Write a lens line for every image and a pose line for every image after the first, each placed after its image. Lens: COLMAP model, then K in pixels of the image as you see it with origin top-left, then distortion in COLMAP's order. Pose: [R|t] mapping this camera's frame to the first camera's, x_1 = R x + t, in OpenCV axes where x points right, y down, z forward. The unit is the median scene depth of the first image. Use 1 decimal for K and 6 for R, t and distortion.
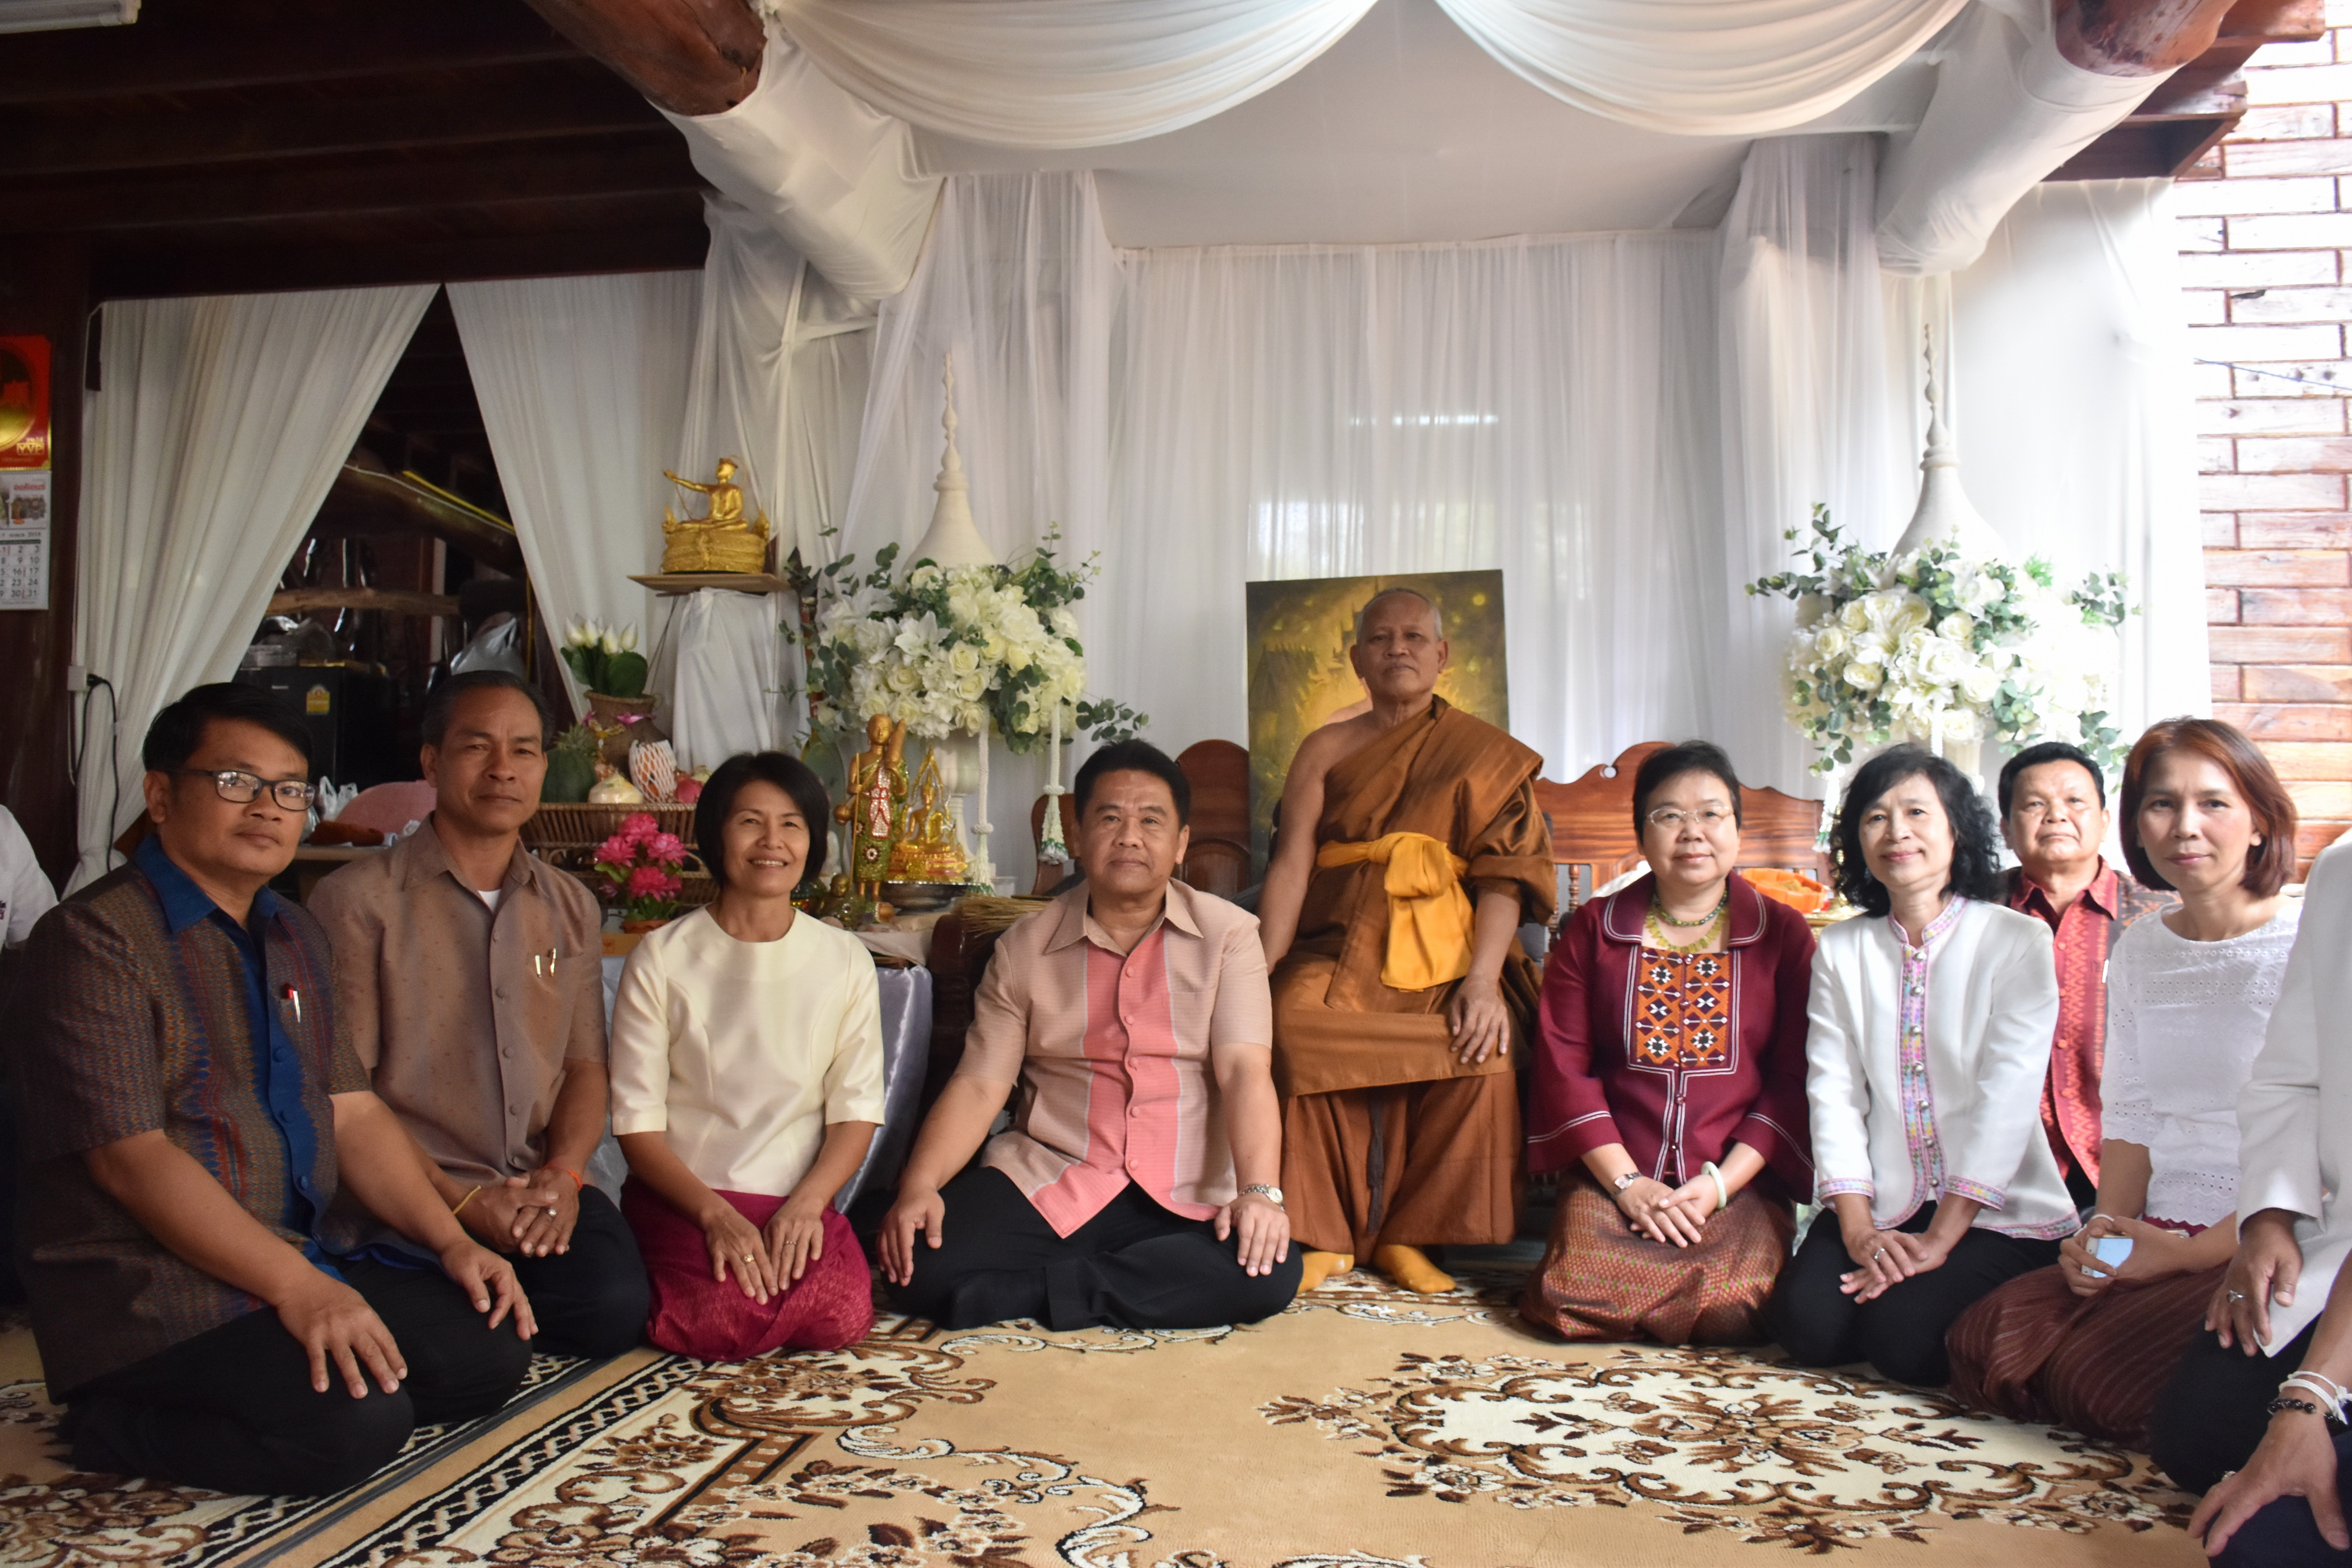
lens RADIAL K [[1956.1, 0, 1154.9], [0, 1956.1, 777.7], [0, 0, 1]] dist [-0.126878, 0.115834]
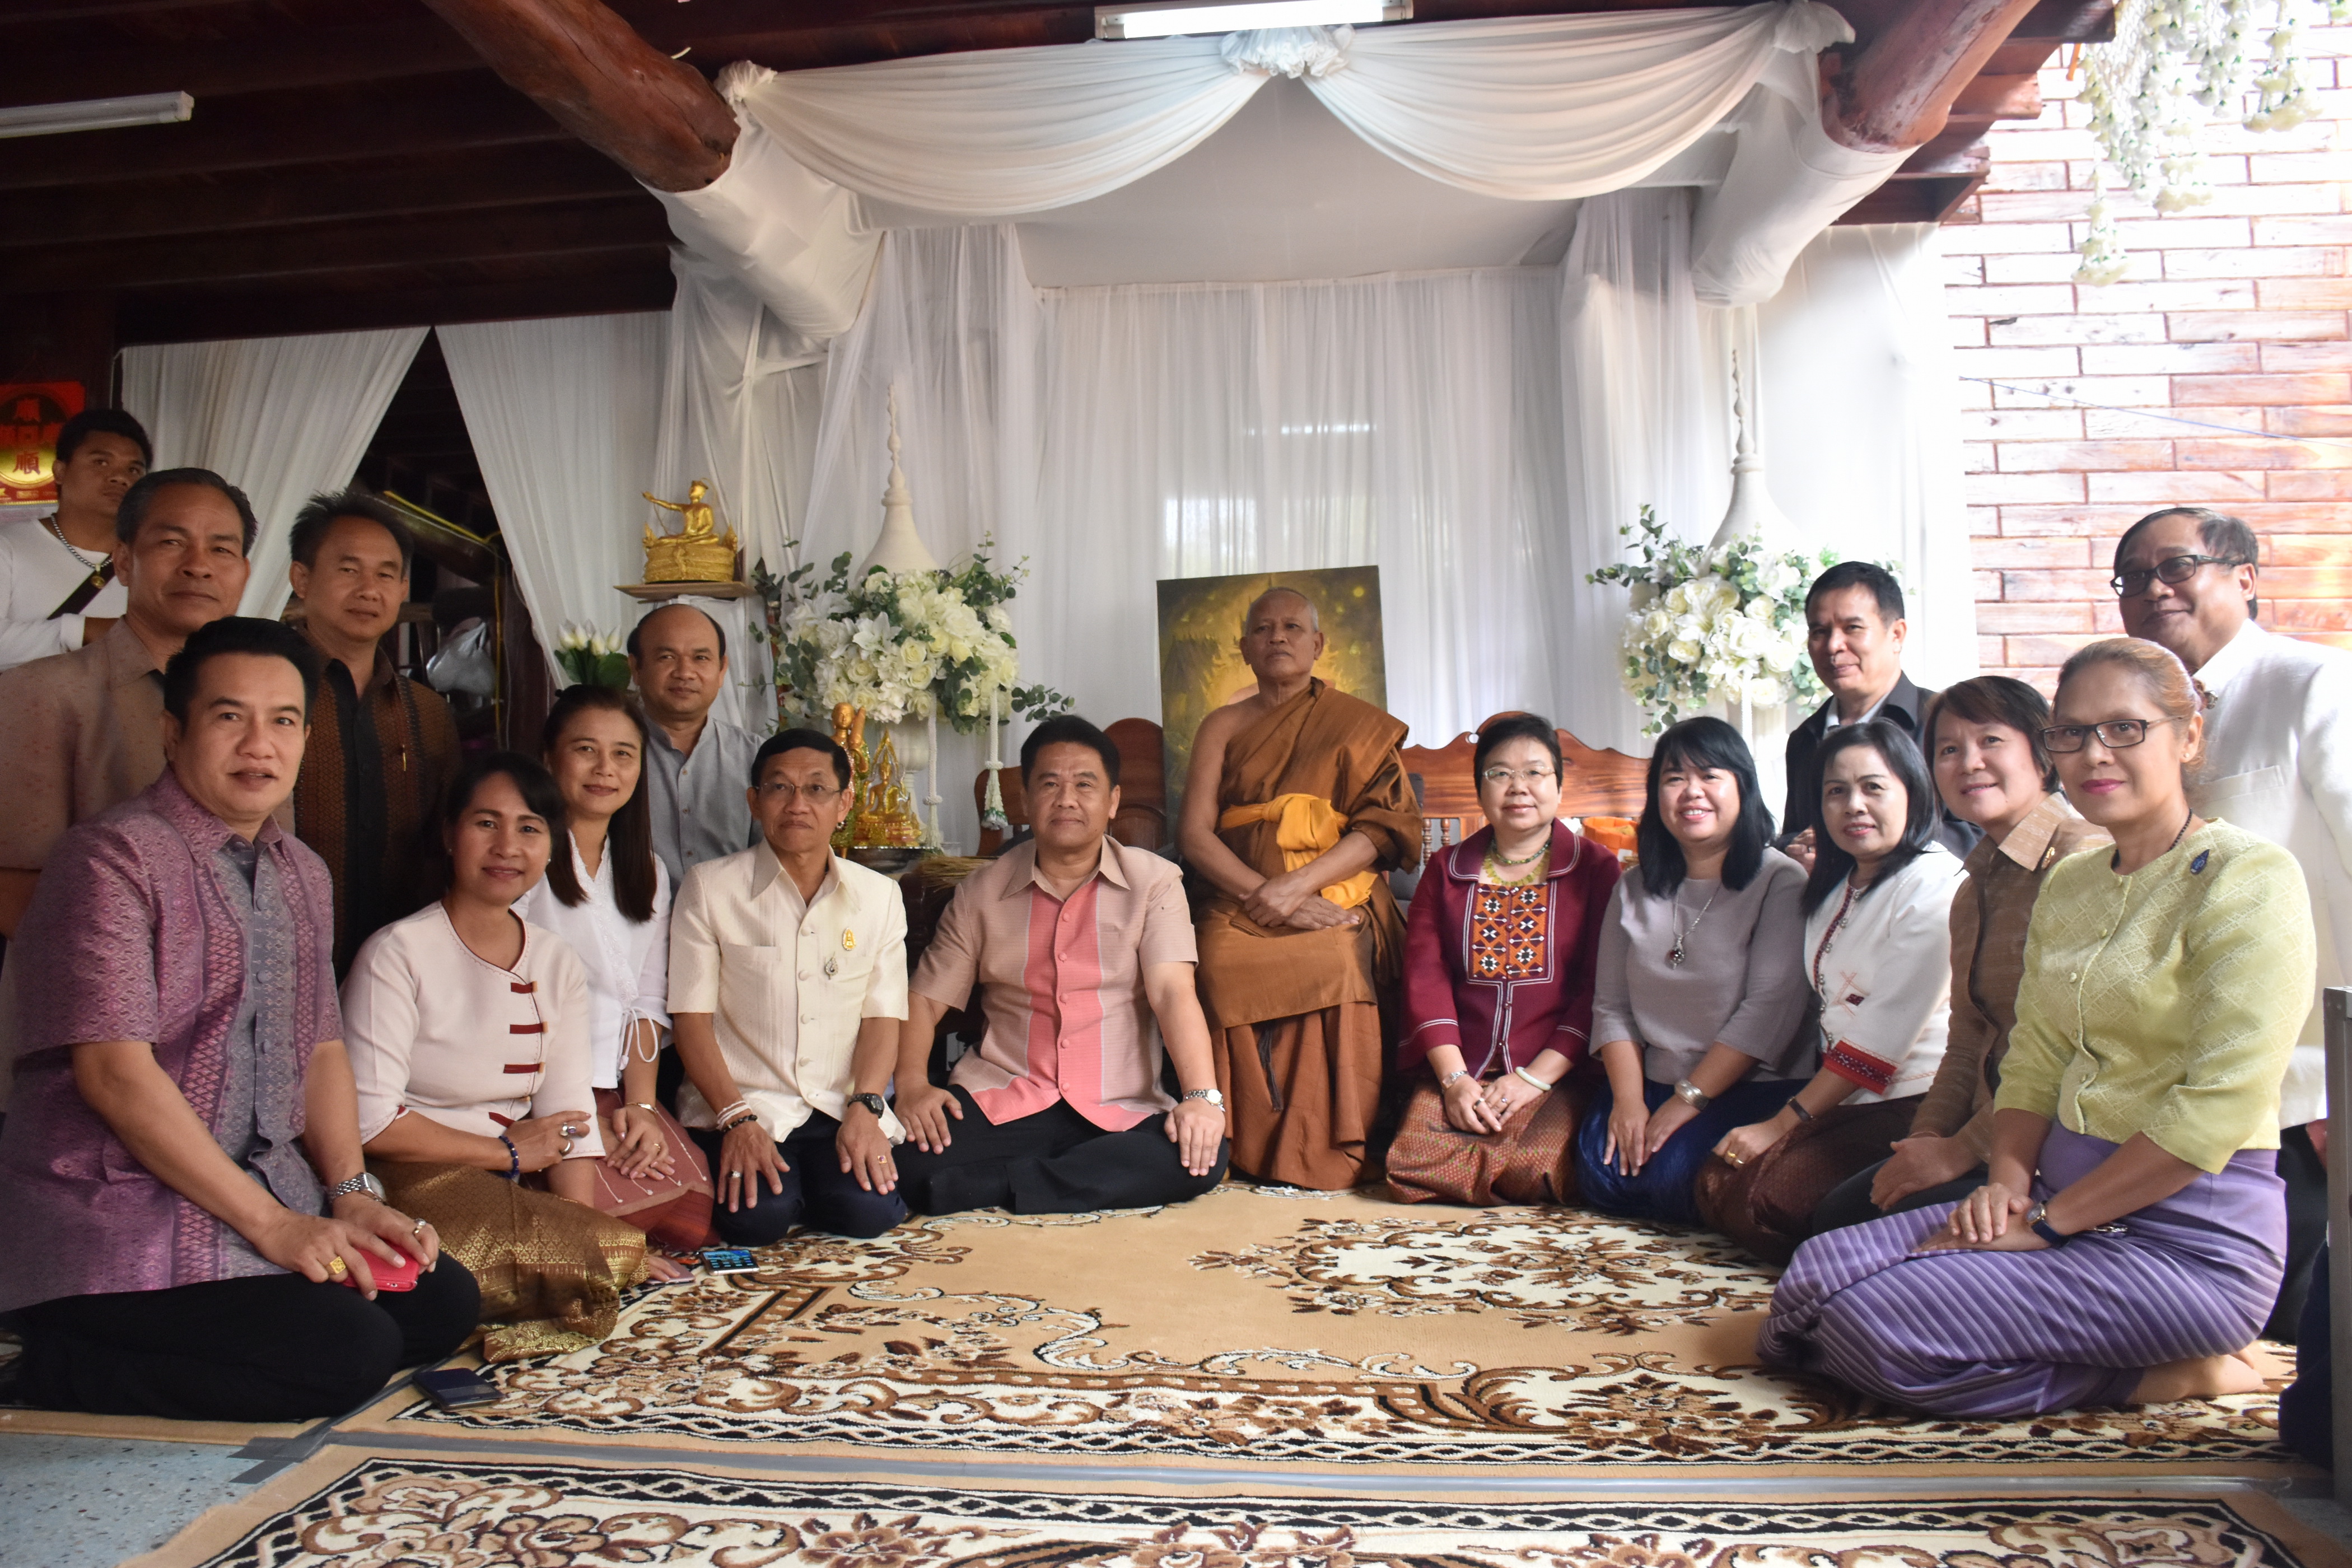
lens RADIAL K [[1868.3, 0, 1160.1], [0, 1868.3, 780.2], [0, 0, 1]] dist [-0.146169, 0.102579]
pose [[0.998495, -0.024112, 0.049259, -0.008859], [0.023511, 0.999642, 0.012746, 0.003671], [-0.049549, -0.011569, 0.998705, -0.105055]]
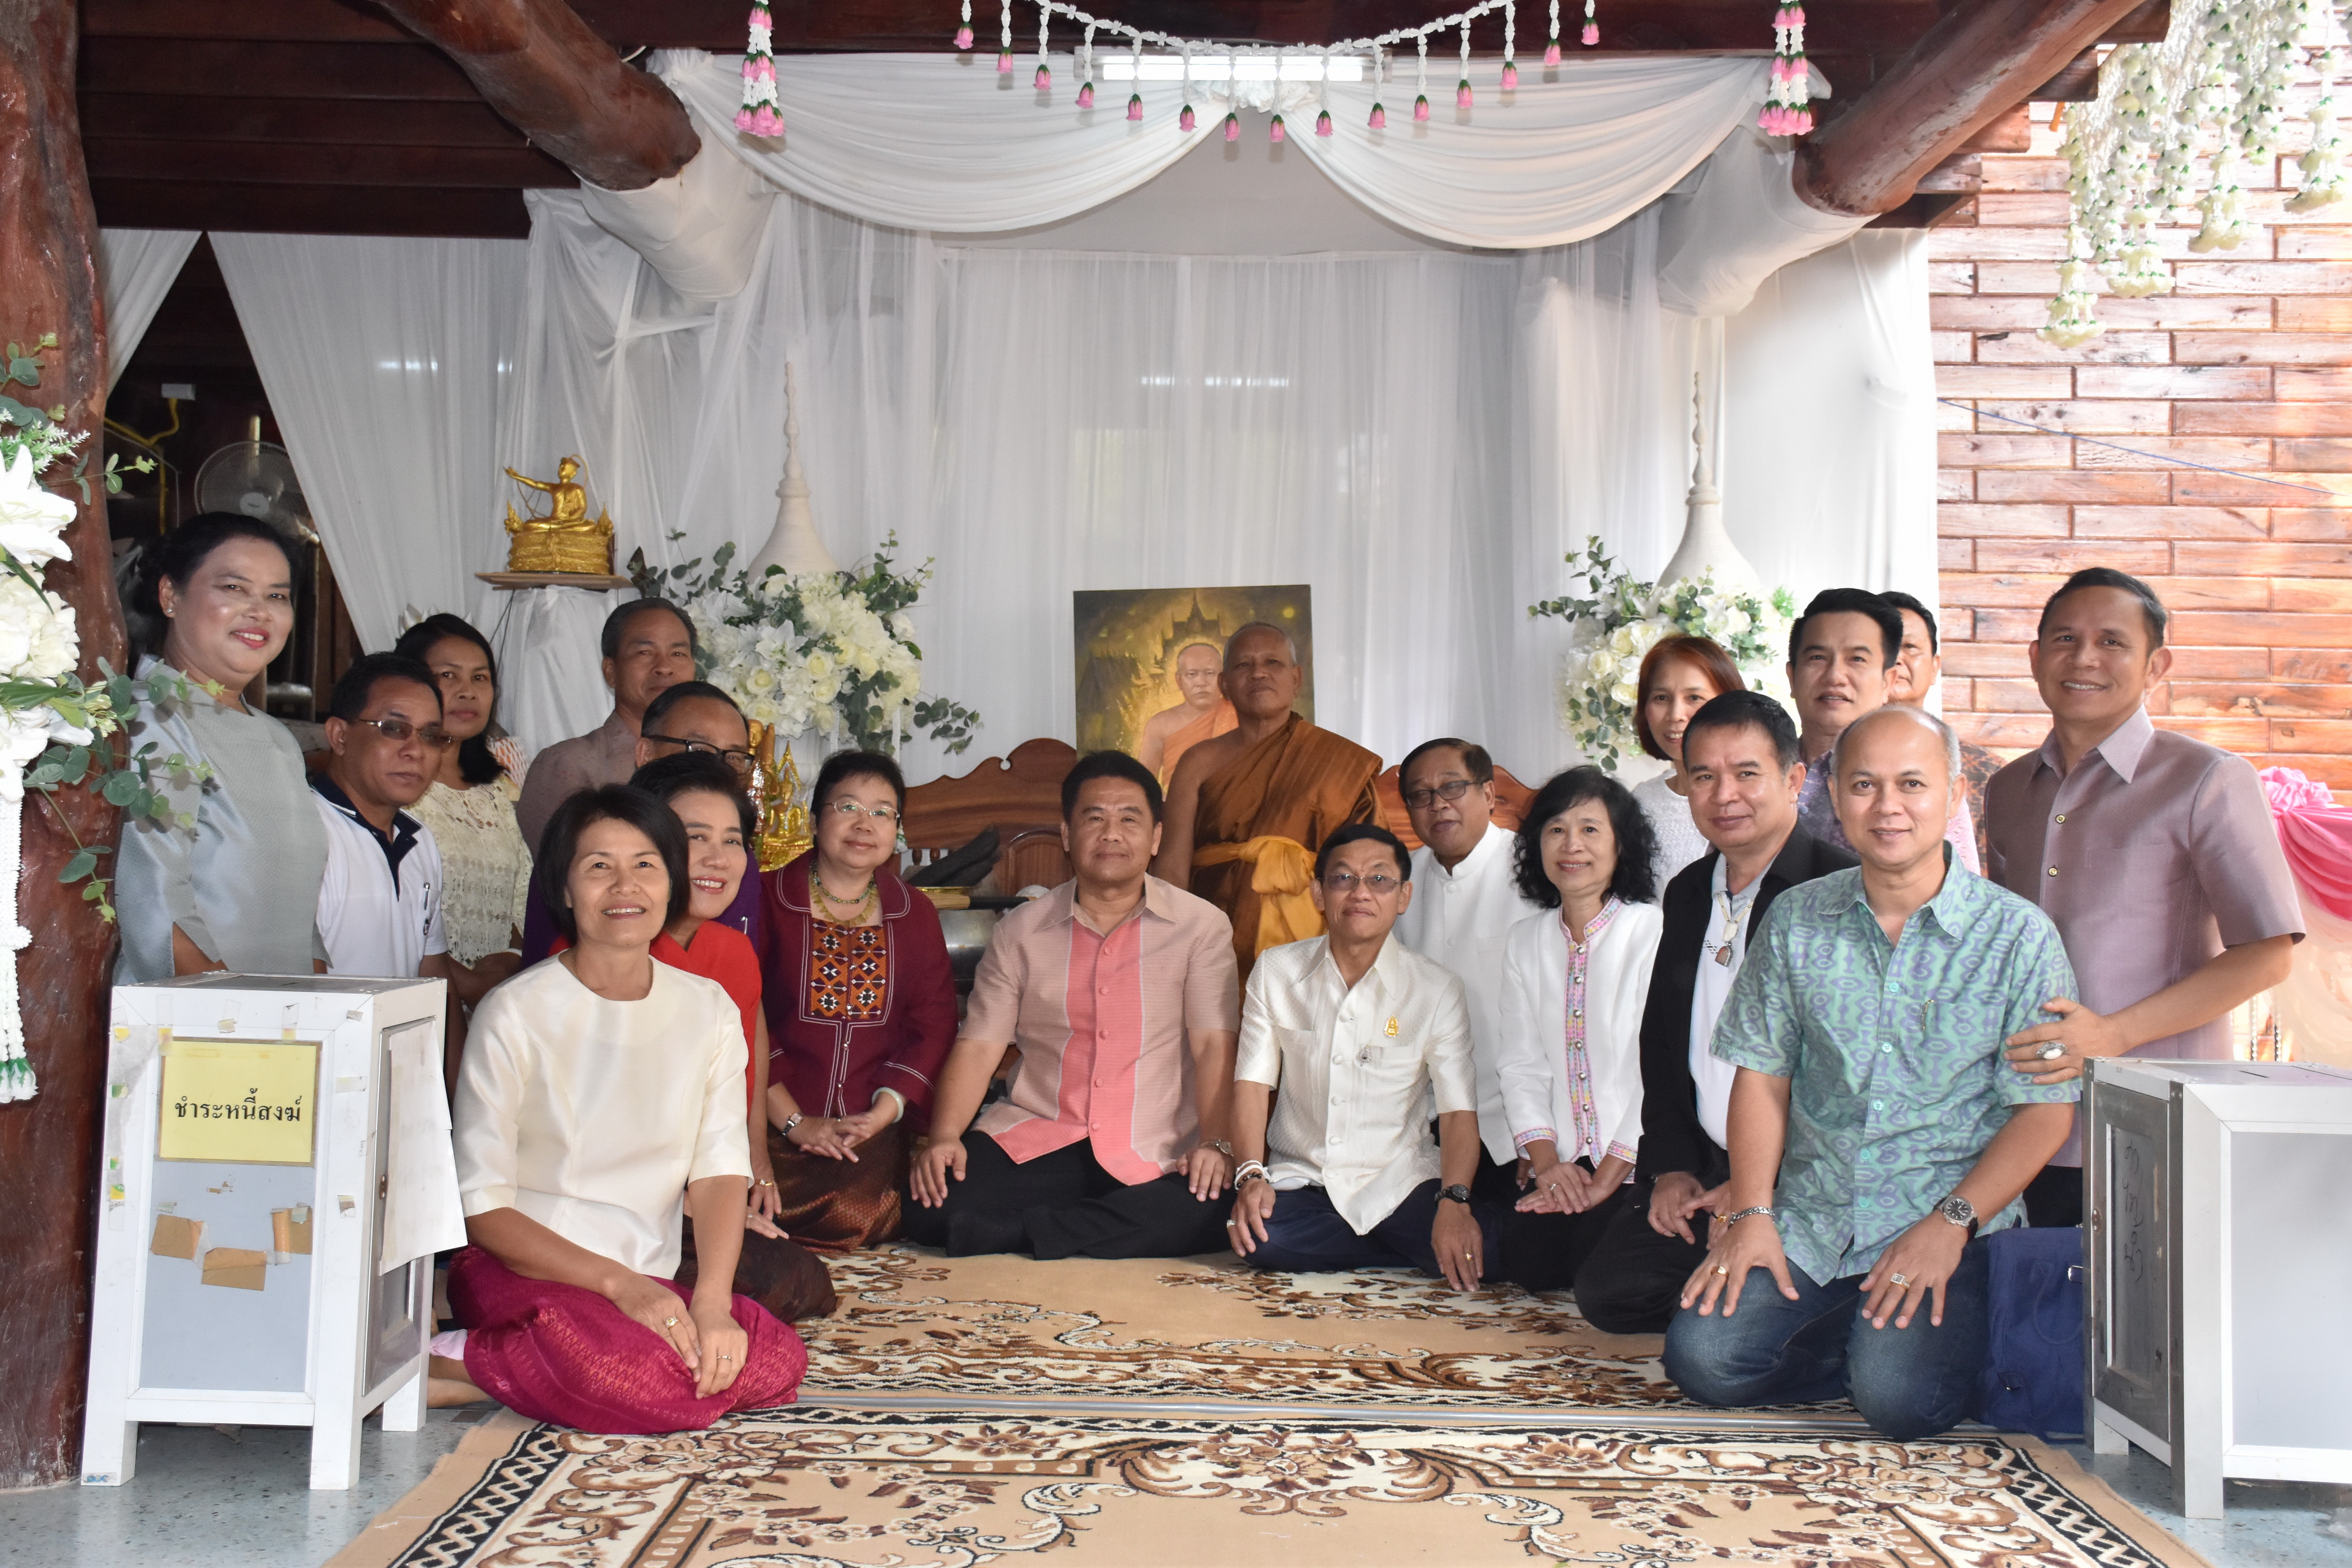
lens RADIAL K [[2703.2, 0, 1162.1], [0, 2703.2, 777.4], [0, 0, 1]] dist [0.073597, 0.000000]
pose [[0.988693, 0.005347, 0.149859, -0.137262], [-0.010281, 0.999430, 0.032167, -0.049774], [-0.149602, -0.033344, 0.988184, -0.516607]]
